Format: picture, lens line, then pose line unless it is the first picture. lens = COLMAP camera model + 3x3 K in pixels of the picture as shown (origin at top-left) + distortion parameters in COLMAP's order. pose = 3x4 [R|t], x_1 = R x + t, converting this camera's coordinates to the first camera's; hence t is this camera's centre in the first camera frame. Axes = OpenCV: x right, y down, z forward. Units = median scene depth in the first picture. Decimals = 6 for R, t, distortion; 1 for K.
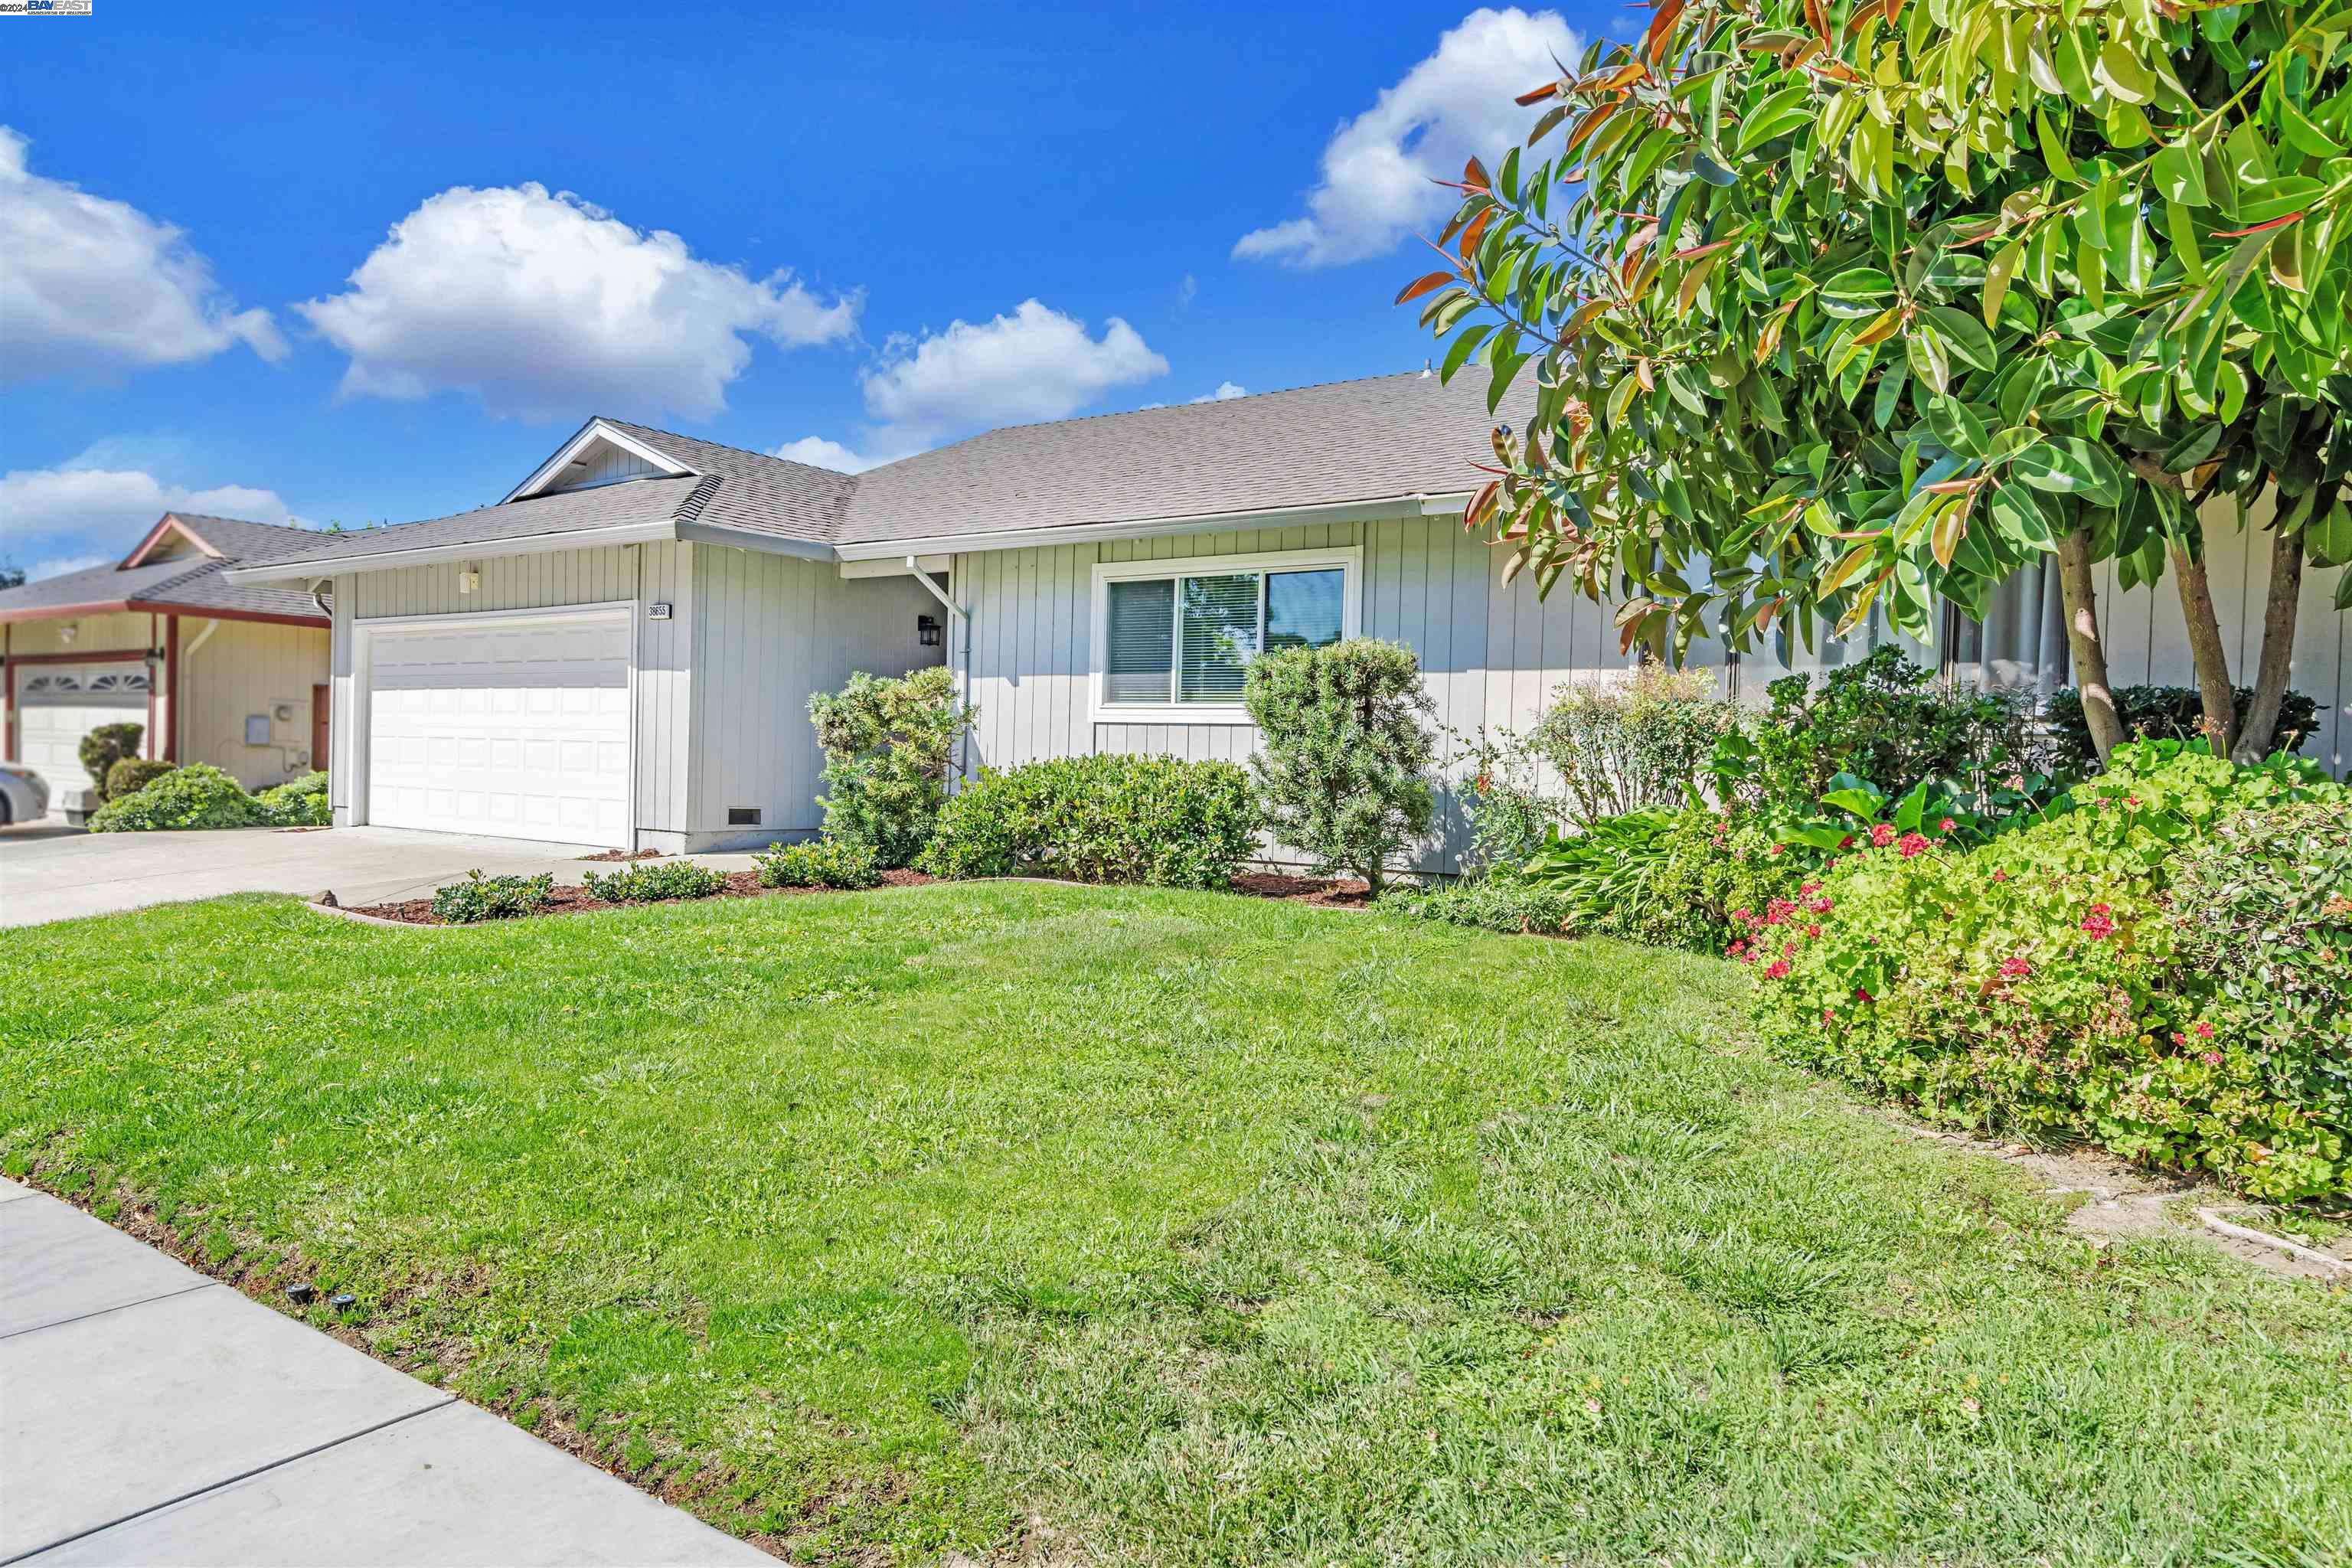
lens RADIAL K [[1483.3, 0, 1180.4], [0, 1483.3, 781.1], [0, 0, 1]] dist [0.002864, 0.000669]
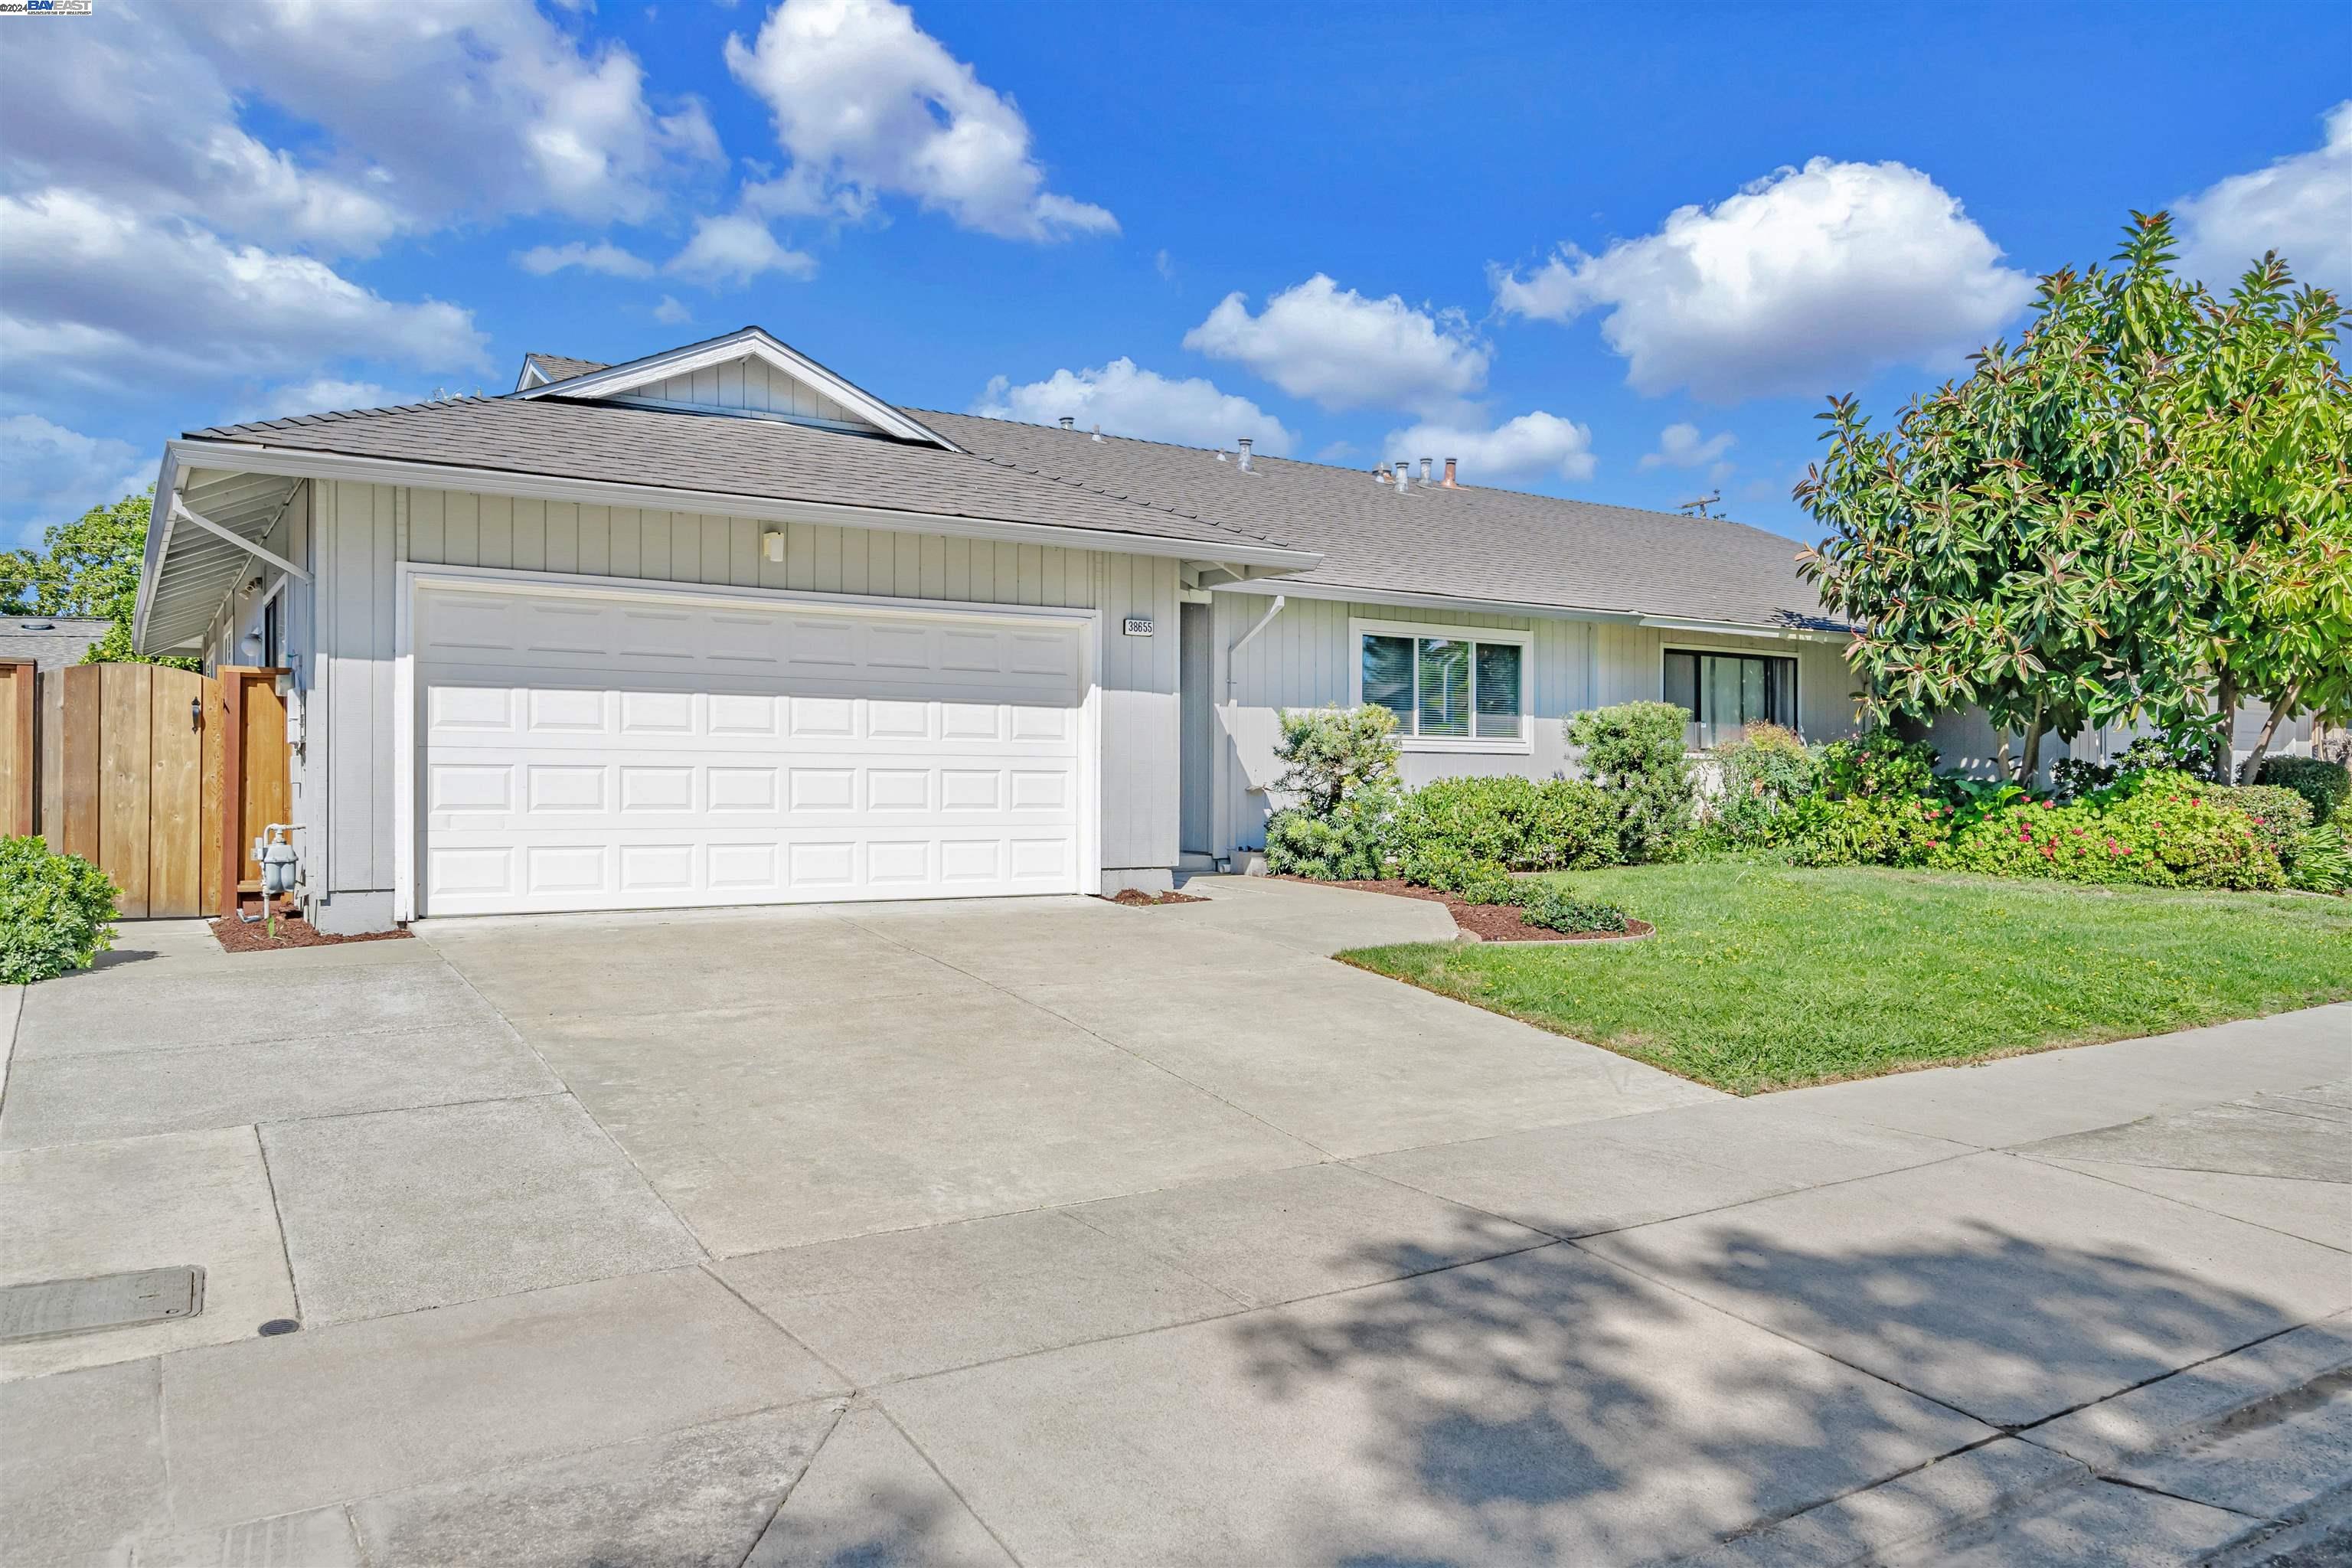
lens RADIAL K [[1650.5, 0, 1176.7], [0, 1650.5, 785.1], [0, 0, 1]] dist [0.013732, 0.001392]
pose [[0.372751, -0.021099, 0.927692, -1.227405], [0.021658, 0.999667, 0.014034, -0.029673], [-0.927679, 0.014861, 0.373084, 0.575075]]
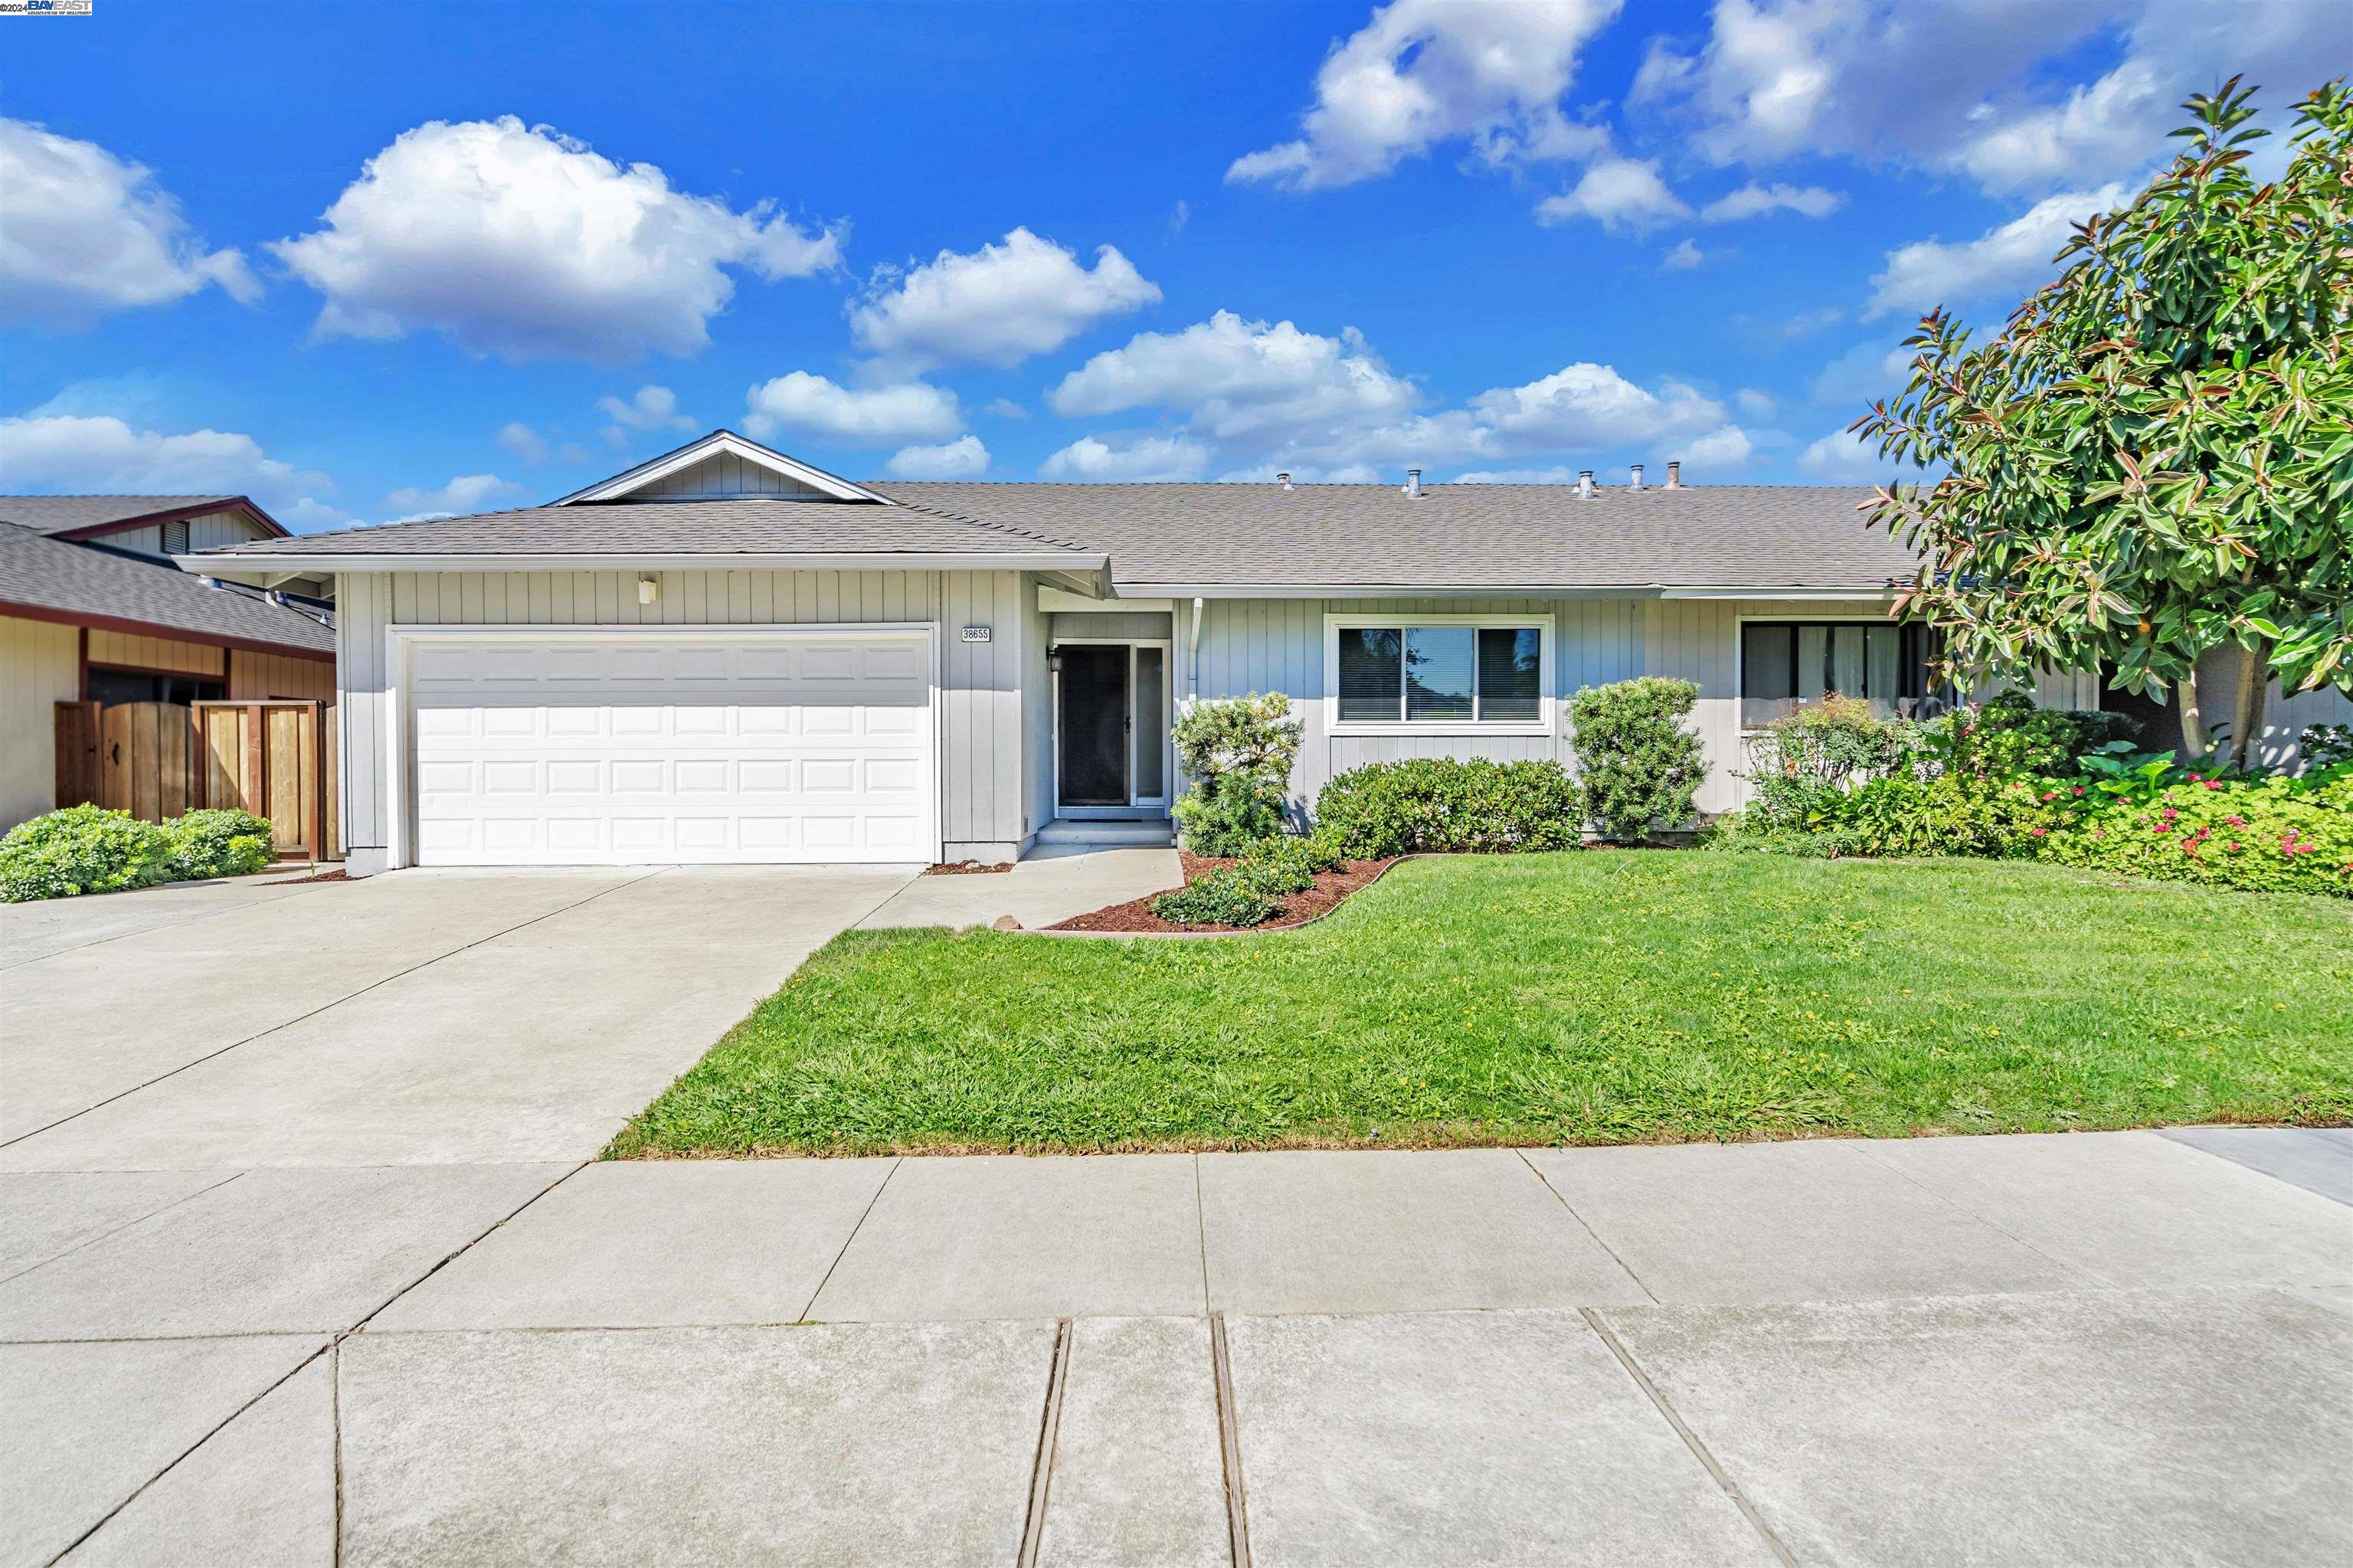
lens RADIAL K [[1093.9, 0, 1181.0], [0, 1093.9, 782.9], [0, 0, 1]] dist [-0.001269, 0.000318]
pose [[0.800865, -0.034247, 0.597864, -0.672037], [0.034560, 0.999343, 0.010949, -0.011646], [-0.597846, 0.011893, 0.801523, 0.276960]]
